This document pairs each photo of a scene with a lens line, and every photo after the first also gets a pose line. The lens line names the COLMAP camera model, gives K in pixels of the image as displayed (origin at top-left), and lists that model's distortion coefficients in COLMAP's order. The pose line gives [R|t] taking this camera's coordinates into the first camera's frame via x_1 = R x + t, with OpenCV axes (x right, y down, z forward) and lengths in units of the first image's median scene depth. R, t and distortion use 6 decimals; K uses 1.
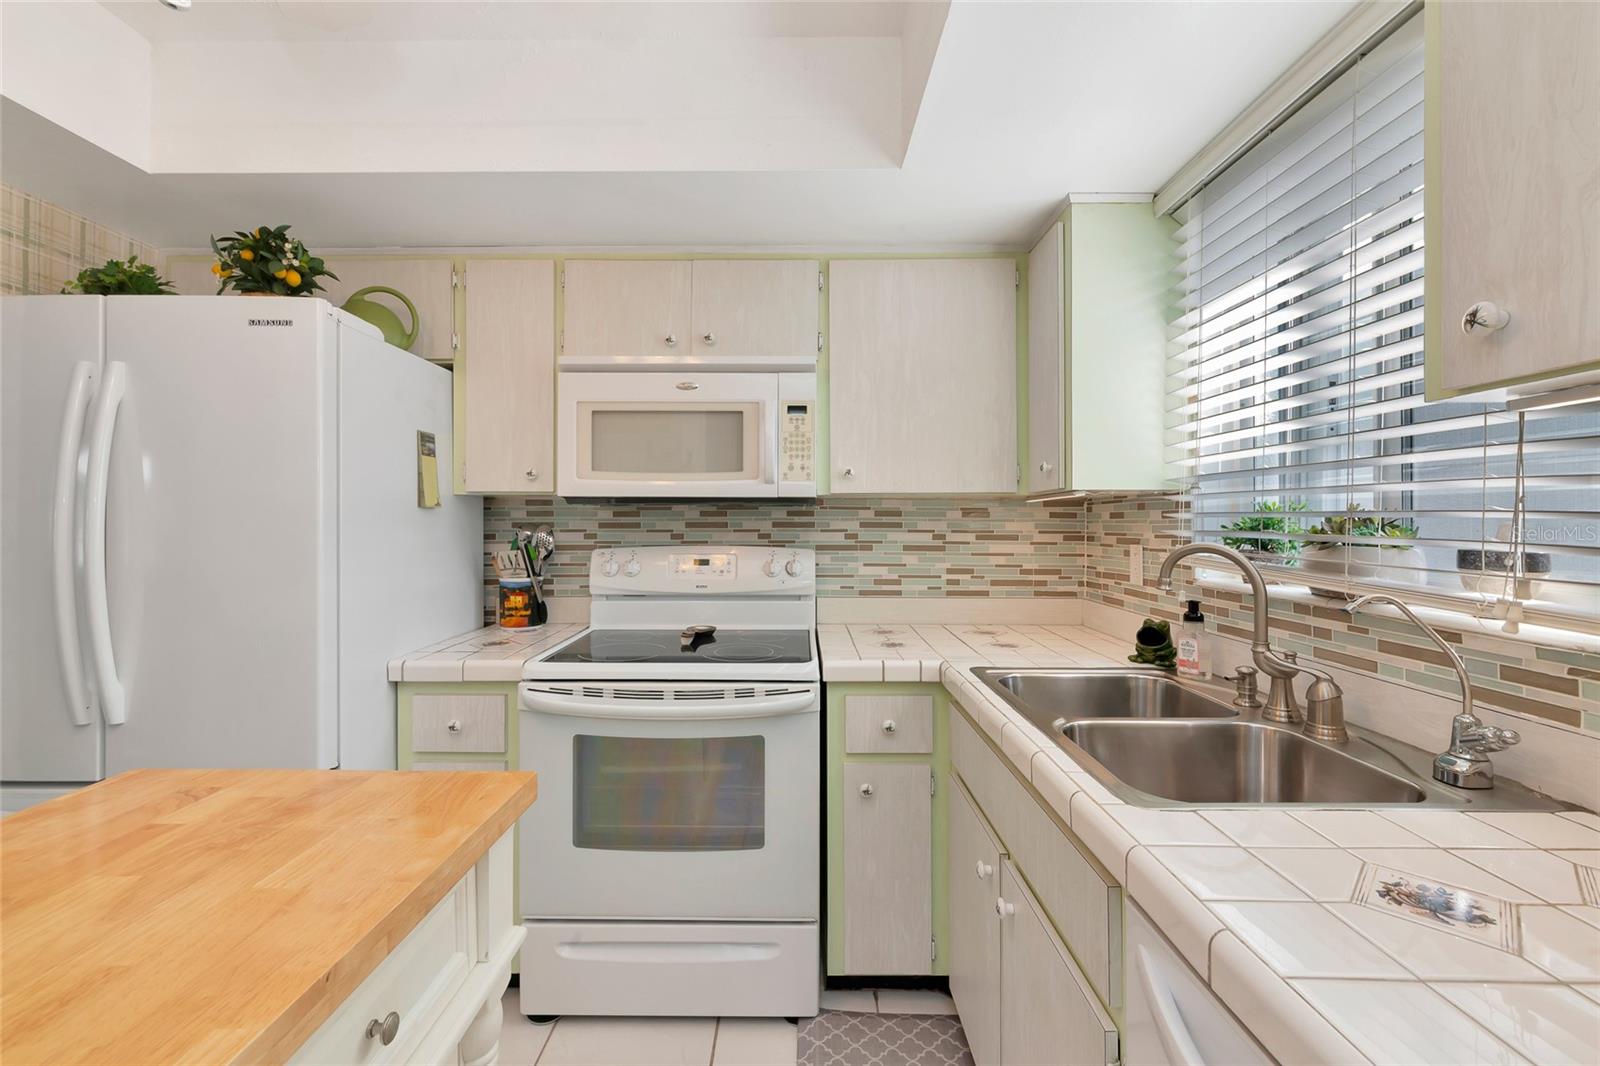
lens RADIAL K [[676.3, 0, 800.9], [0, 676.3, 523.5], [0, 0, 1]] dist [-0.000687, -0.000016]
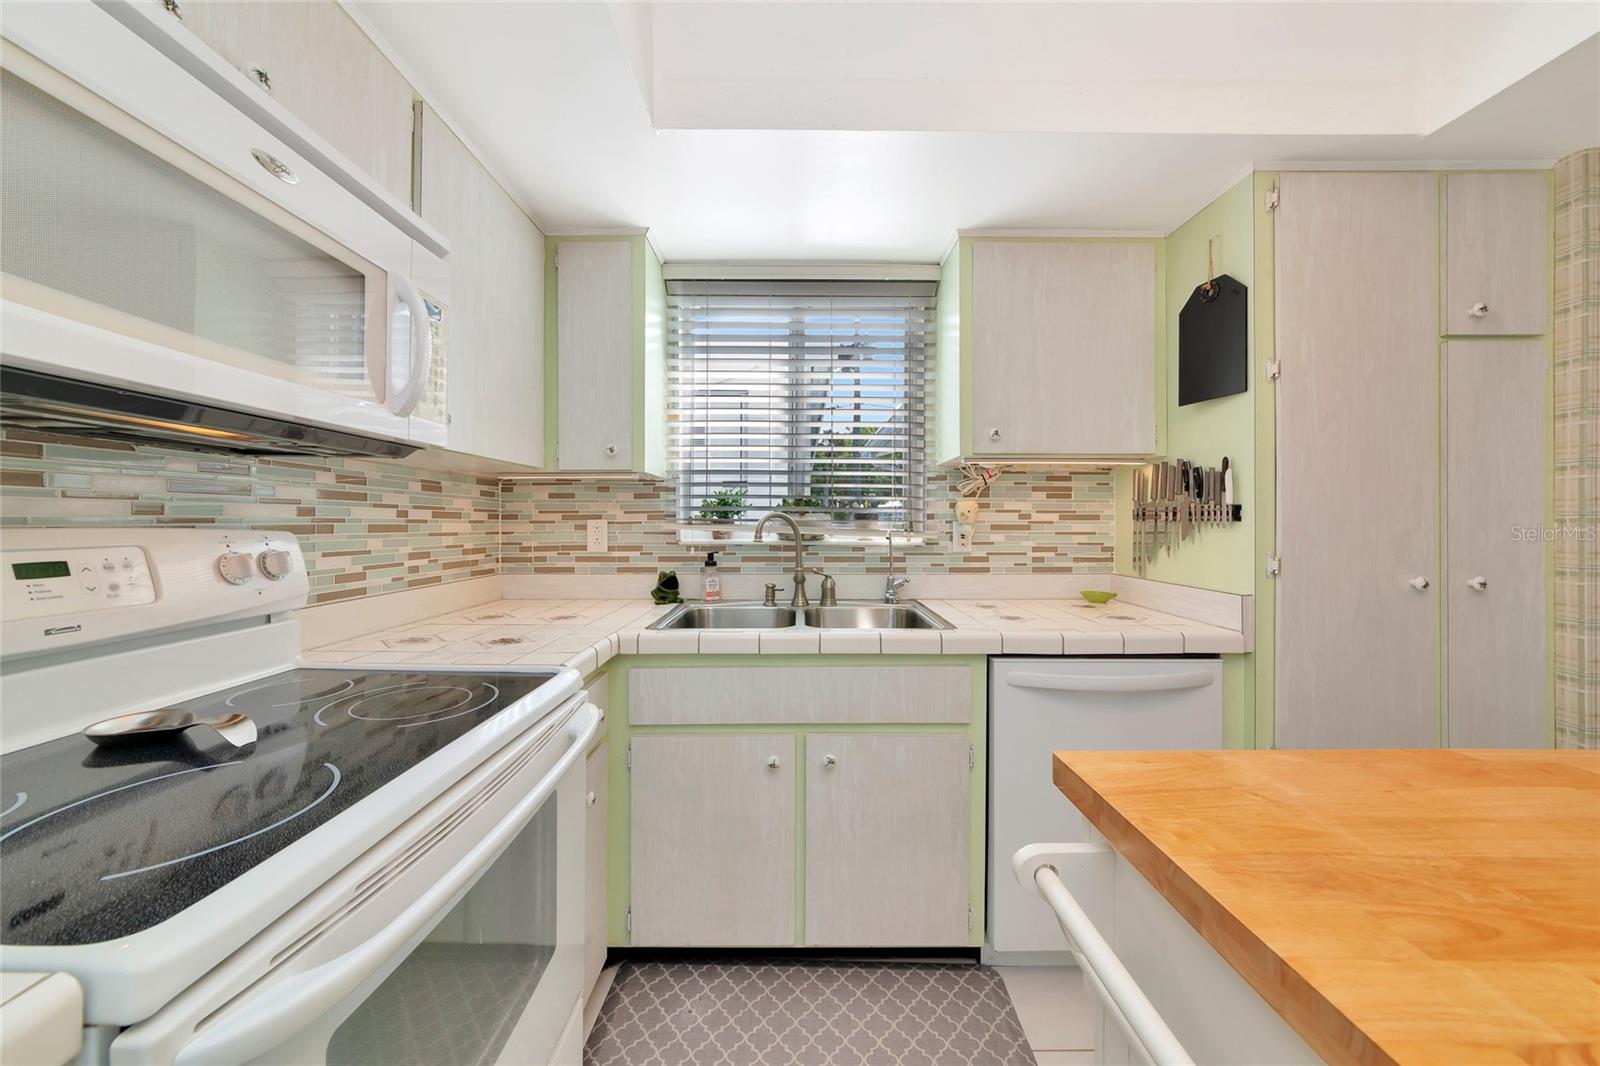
lens RADIAL K [[551.2, 0, 802.4], [0, 551.2, 526.3], [0, 0, 1]] dist [0.000807, -0.000003]
pose [[-0.003413, -0.011688, 0.999926, -0.443182], [0.001562, 0.999930, 0.011694, 0.027623], [-0.999993, 0.001602, -0.003394, 0.535538]]
